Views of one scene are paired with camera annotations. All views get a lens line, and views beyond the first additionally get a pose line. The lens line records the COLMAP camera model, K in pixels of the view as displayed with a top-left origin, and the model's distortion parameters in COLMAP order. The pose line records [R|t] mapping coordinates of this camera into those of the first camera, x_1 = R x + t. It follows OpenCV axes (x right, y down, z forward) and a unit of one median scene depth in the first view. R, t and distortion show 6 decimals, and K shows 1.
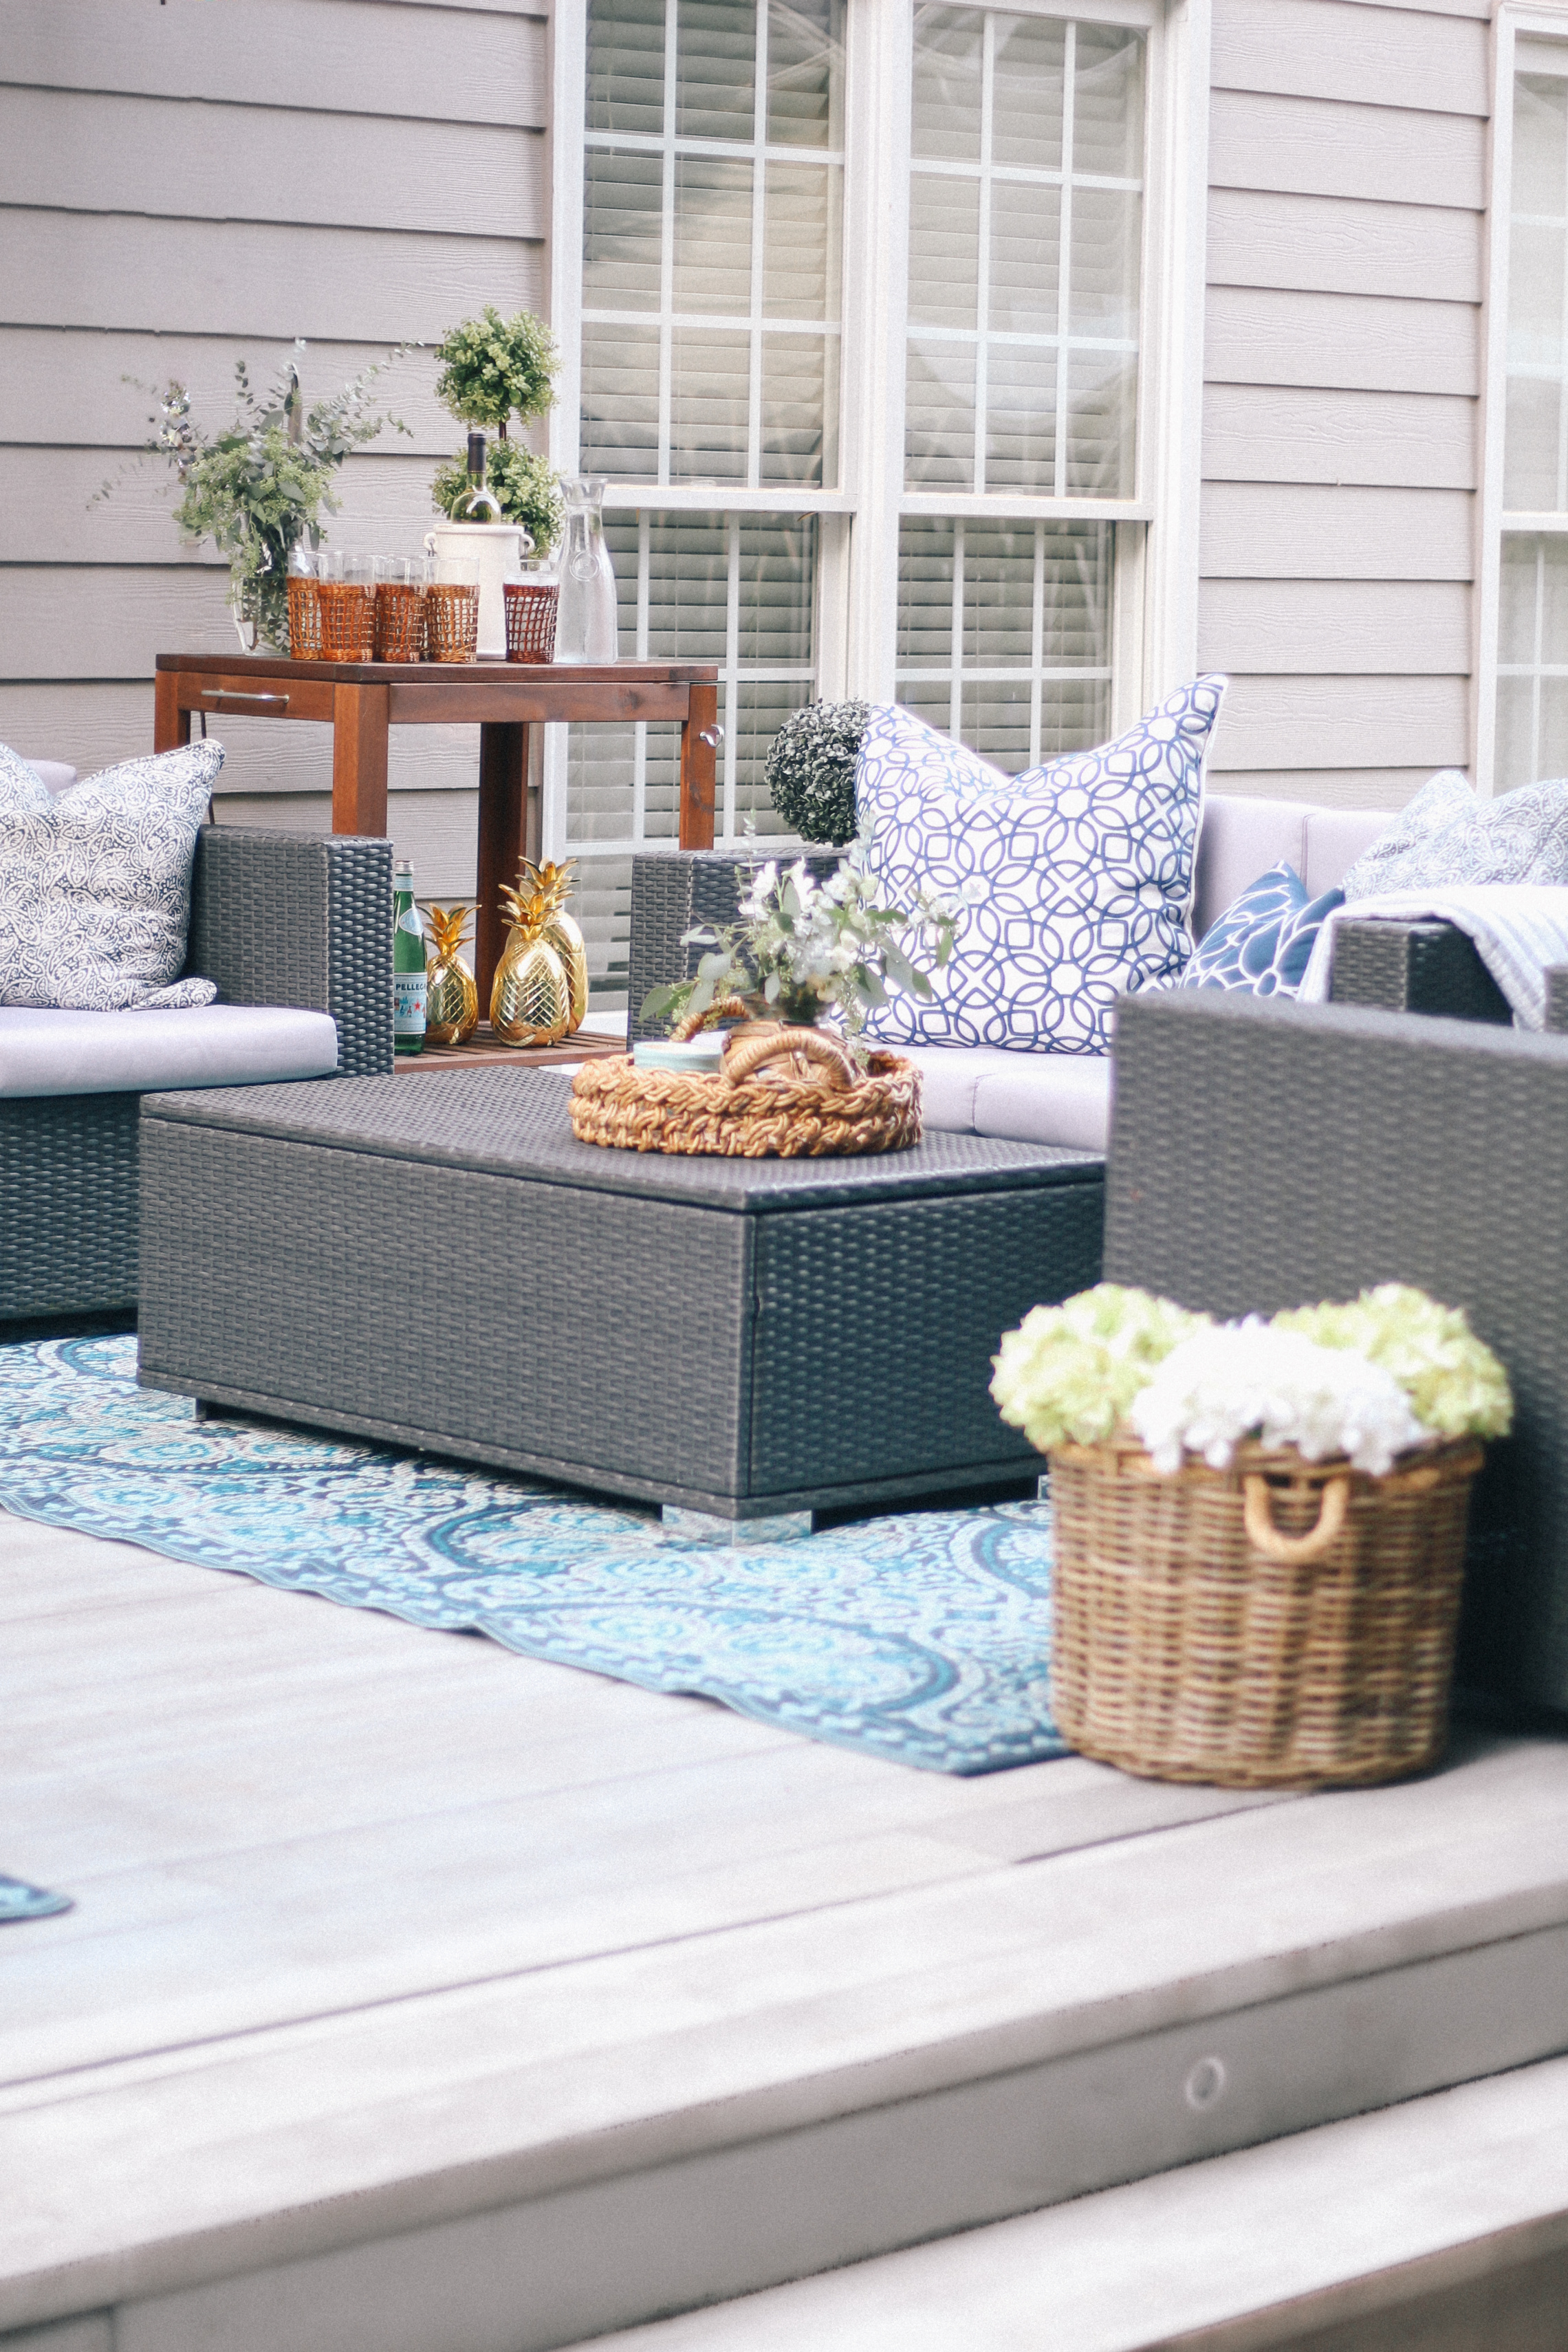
lens RADIAL K [[5698.9, 0, 784.0], [0, 5698.9, 1176.0], [0, 0, 1]] dist [-0.086408, -0.031529]
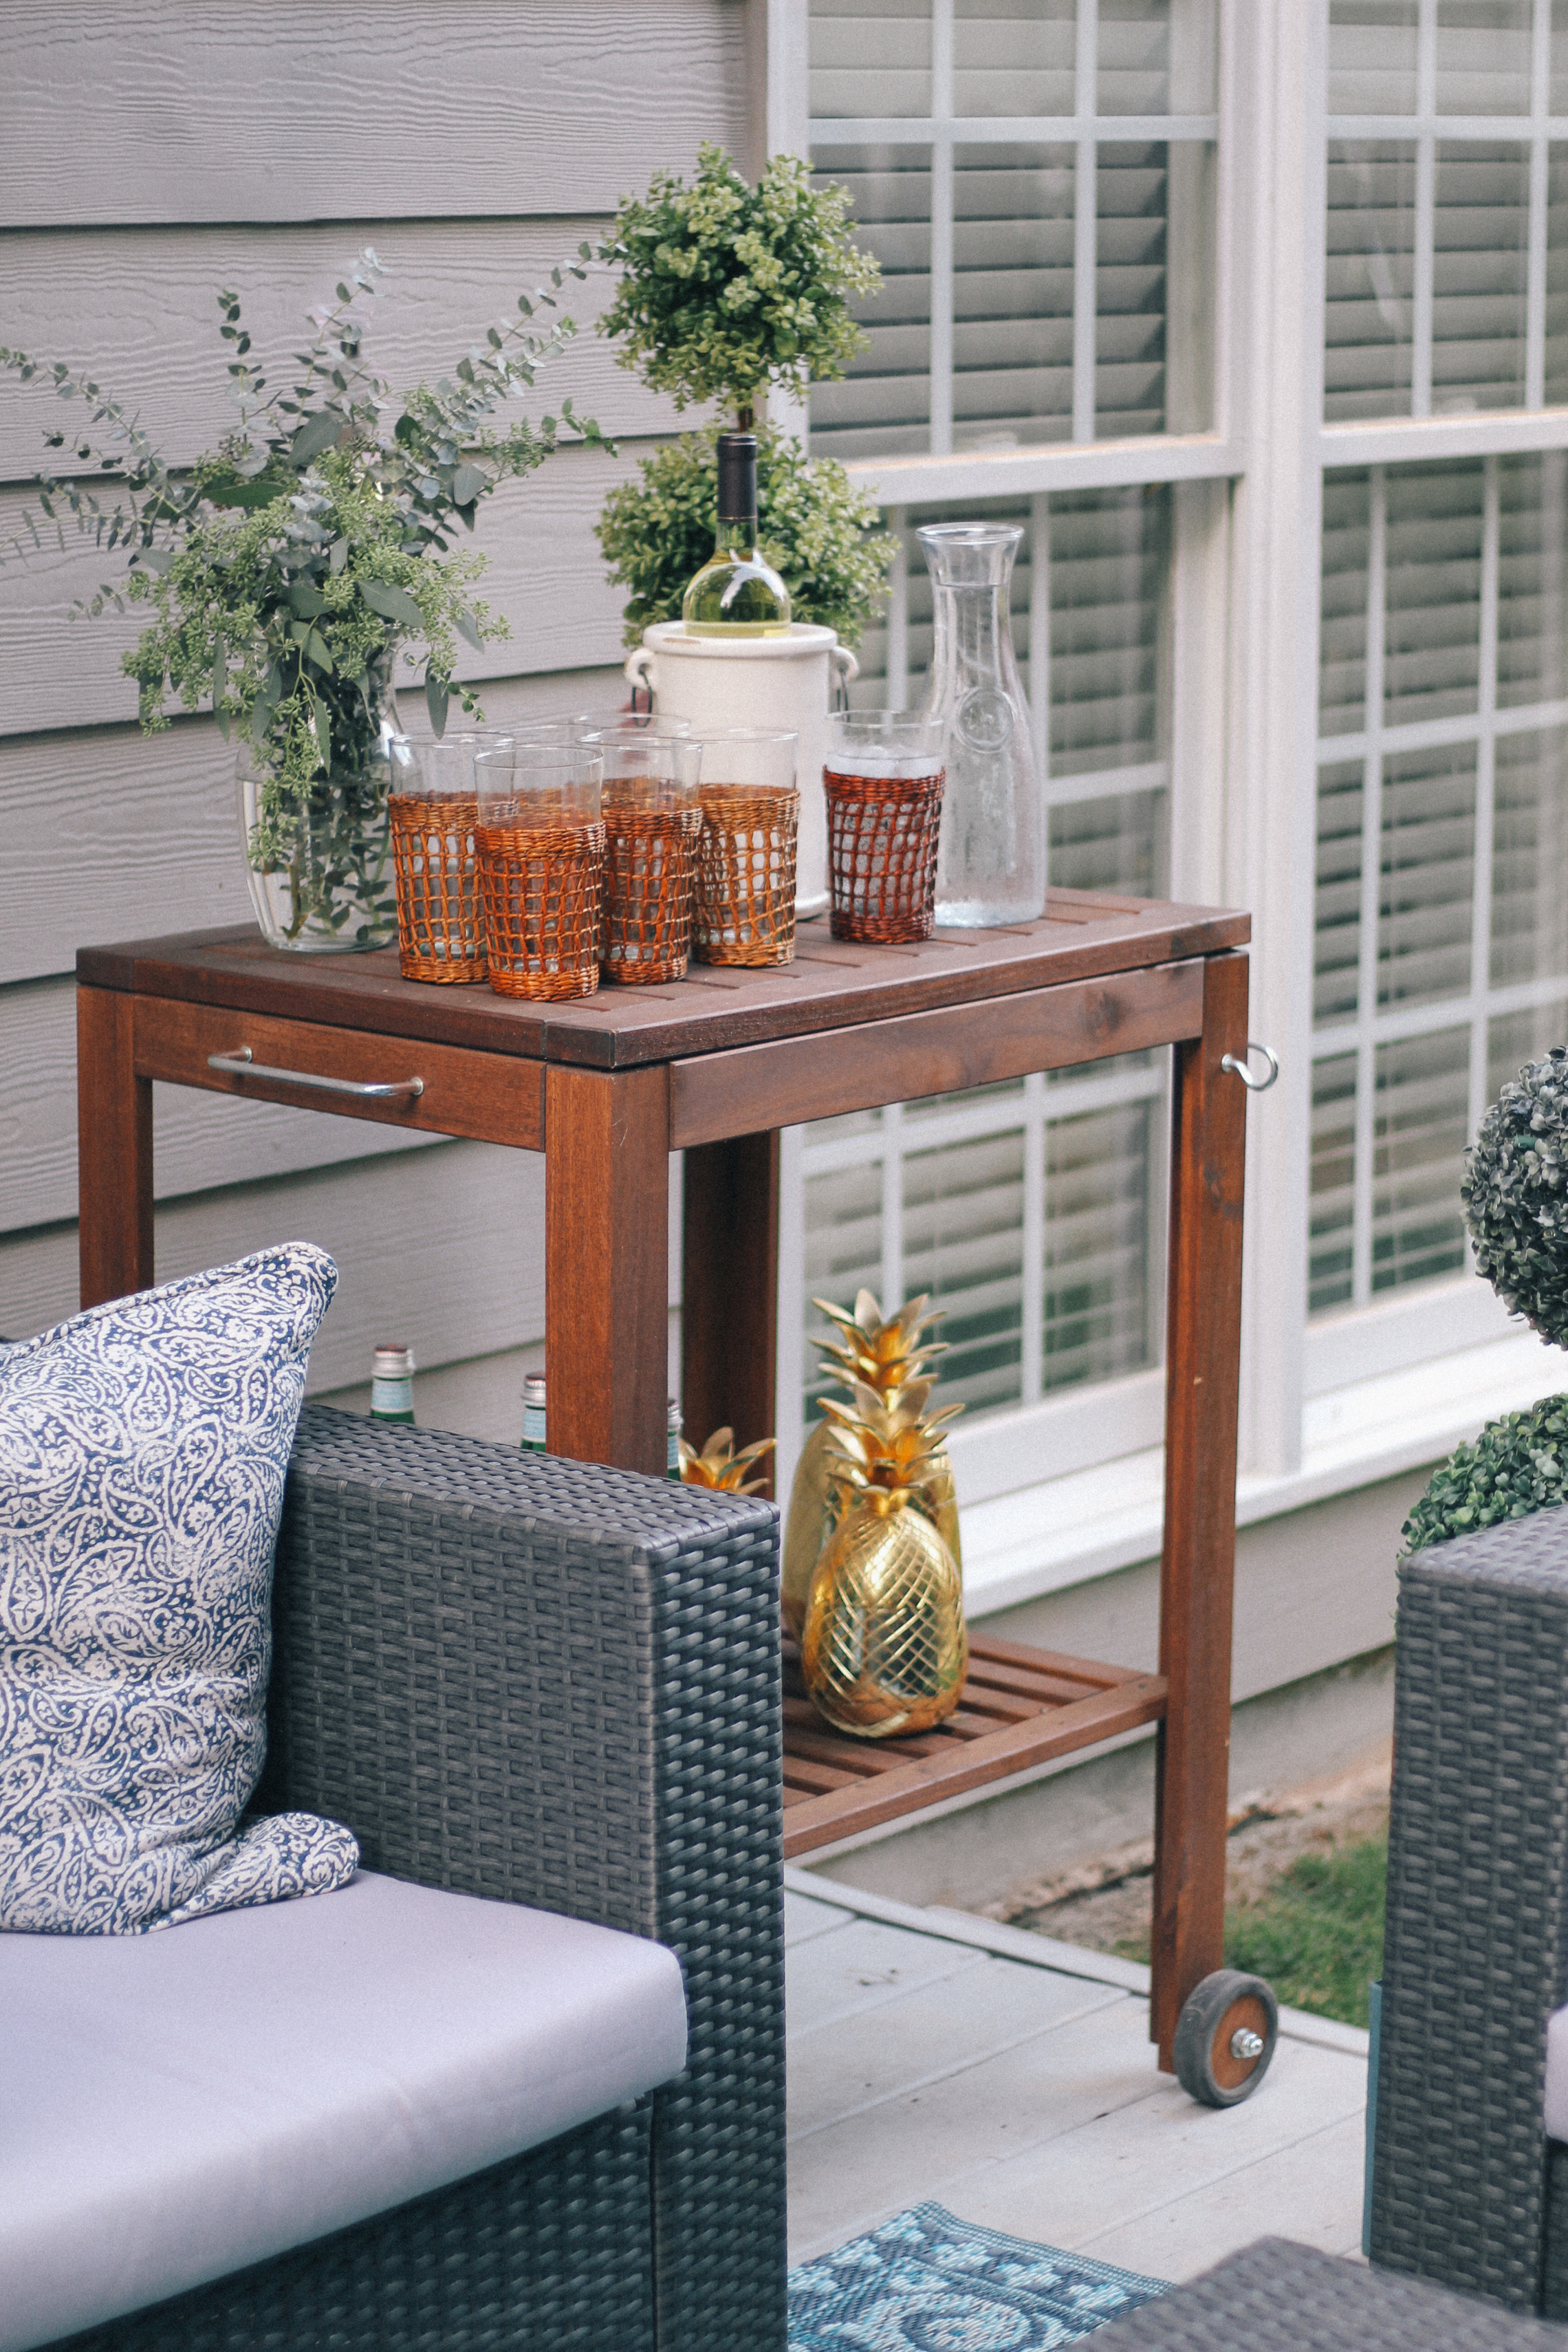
lens RADIAL K [[5698.9, 0, 784.0], [0, 5698.9, 1176.0], [0, 0, 1]] dist [-0.086408, -0.031529]
pose [[0.992376, -0.041003, 0.116224, -0.108945], [0.031445, 0.996061, 0.082913, -0.110818], [-0.119166, -0.078626, 0.989756, 0.544058]]
